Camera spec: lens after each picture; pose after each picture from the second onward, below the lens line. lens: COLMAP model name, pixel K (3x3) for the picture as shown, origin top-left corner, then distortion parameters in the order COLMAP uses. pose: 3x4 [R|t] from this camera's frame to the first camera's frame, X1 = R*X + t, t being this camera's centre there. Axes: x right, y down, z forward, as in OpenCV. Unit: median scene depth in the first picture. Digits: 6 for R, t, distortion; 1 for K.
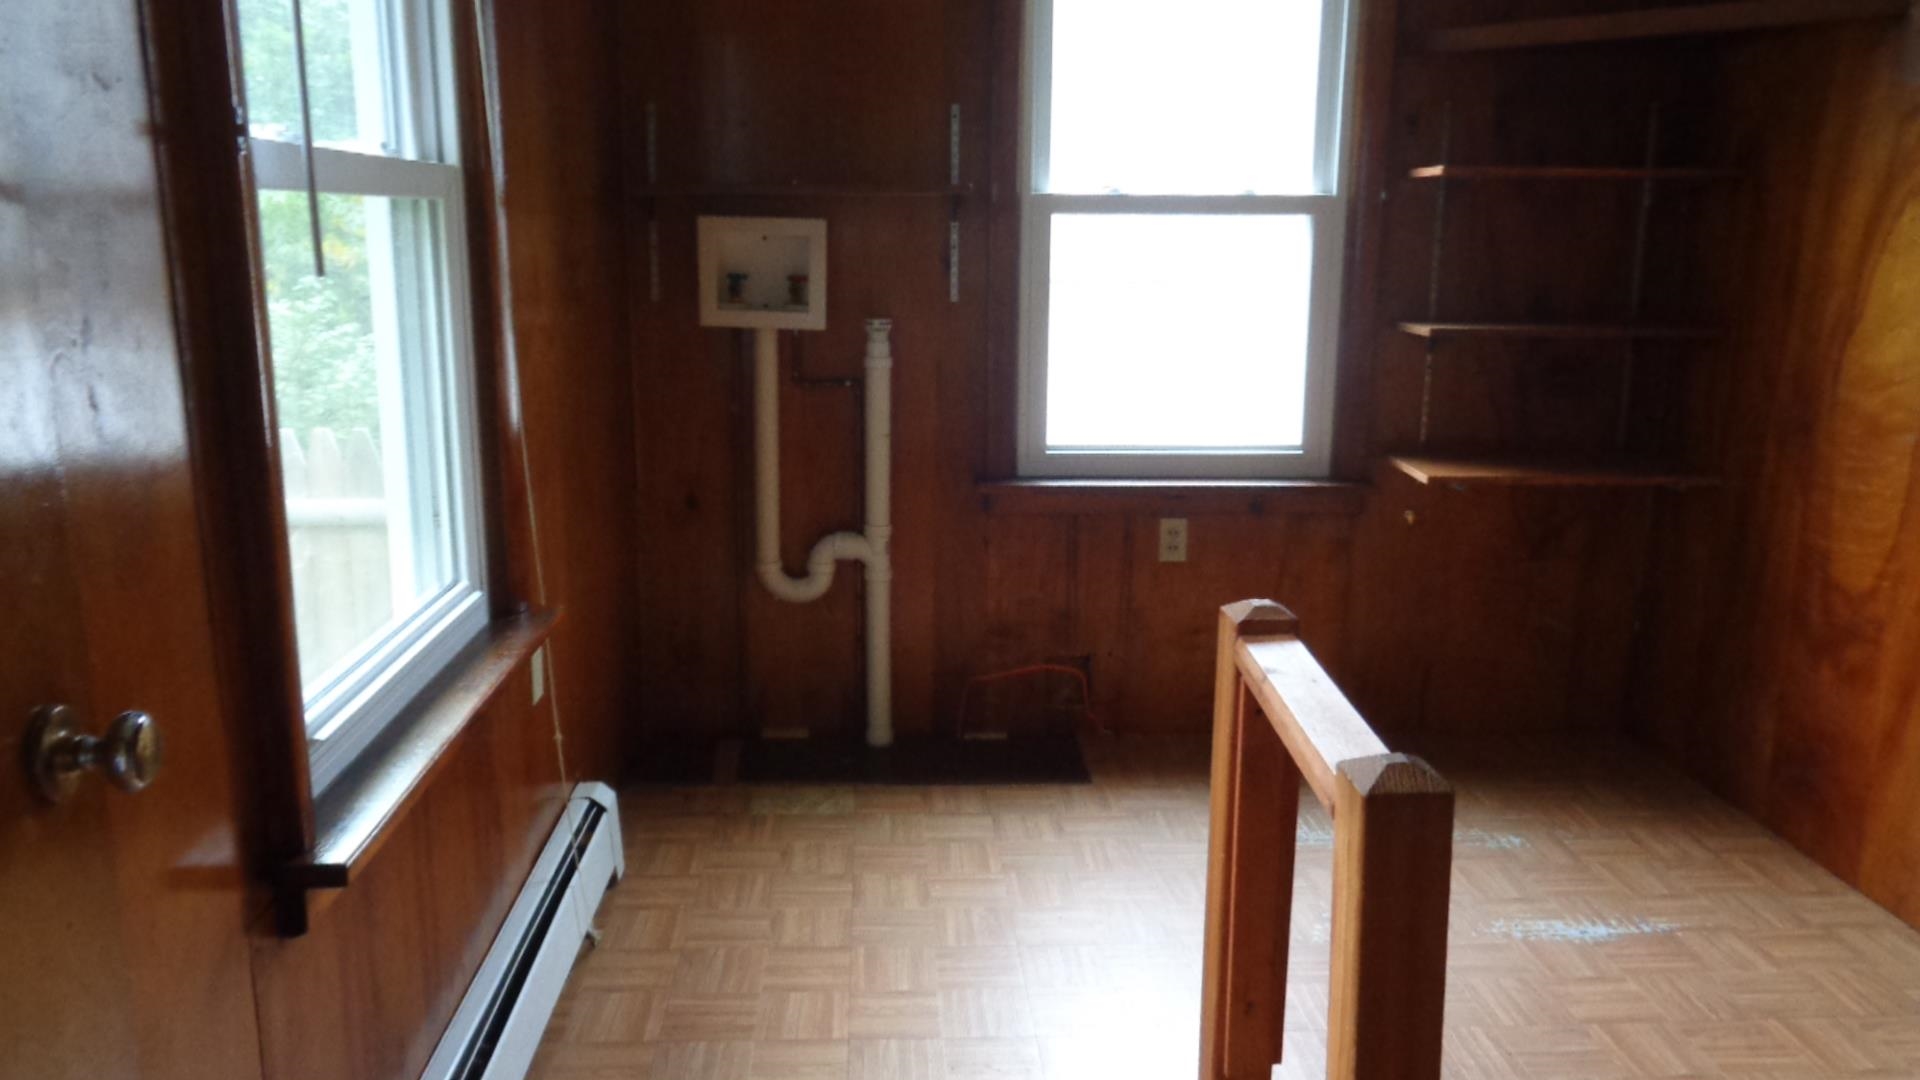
lens RADIAL K [[1483.9, 0, 960.0], [0, 1483.9, 540.0], [0, 0, 1]] dist [-0.003875, 0.110375]
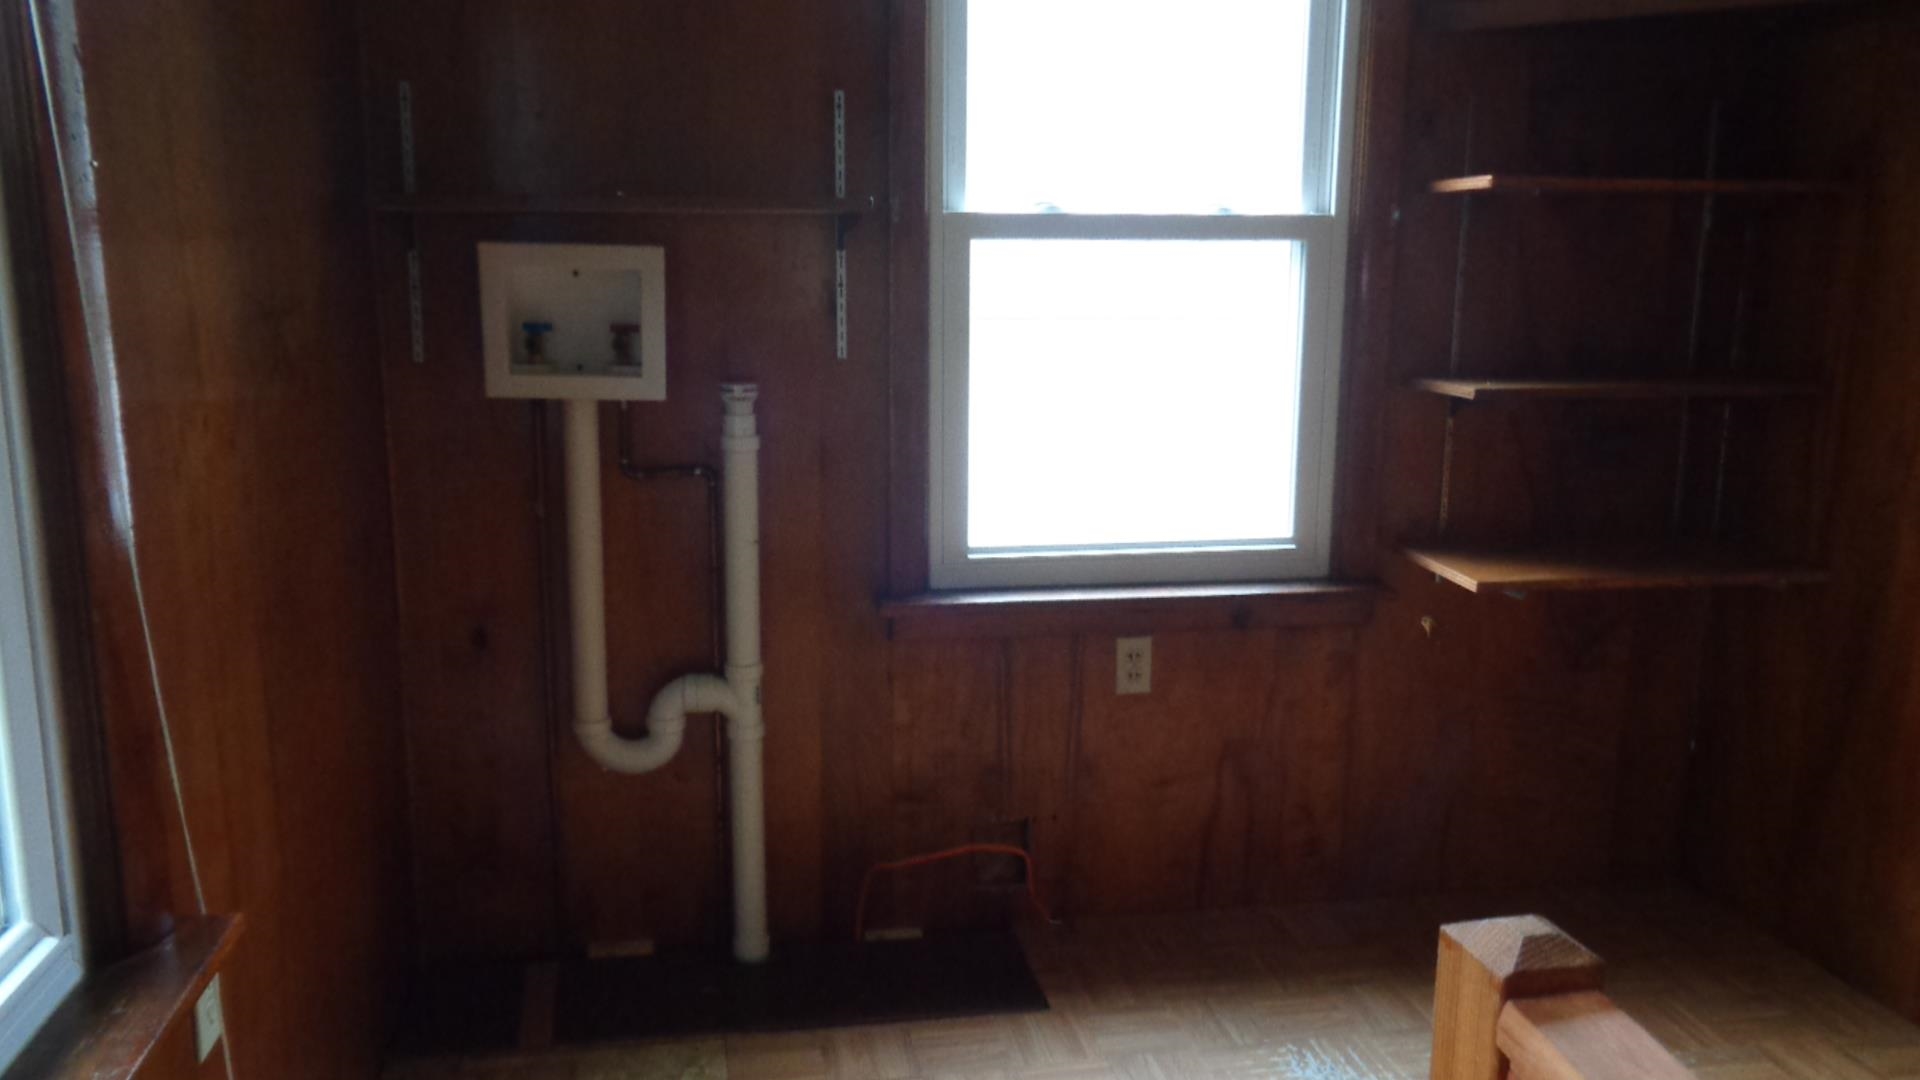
lens RADIAL K [[1483.9, 0, 960.0], [0, 1483.9, 540.0], [0, 0, 1]] dist [-0.003875, 0.110375]
pose [[0.991208, -0.027337, 0.129456, -0.043638], [0.029775, 0.999413, -0.016936, -0.056554], [-0.128917, 0.020641, 0.991441, 0.265940]]
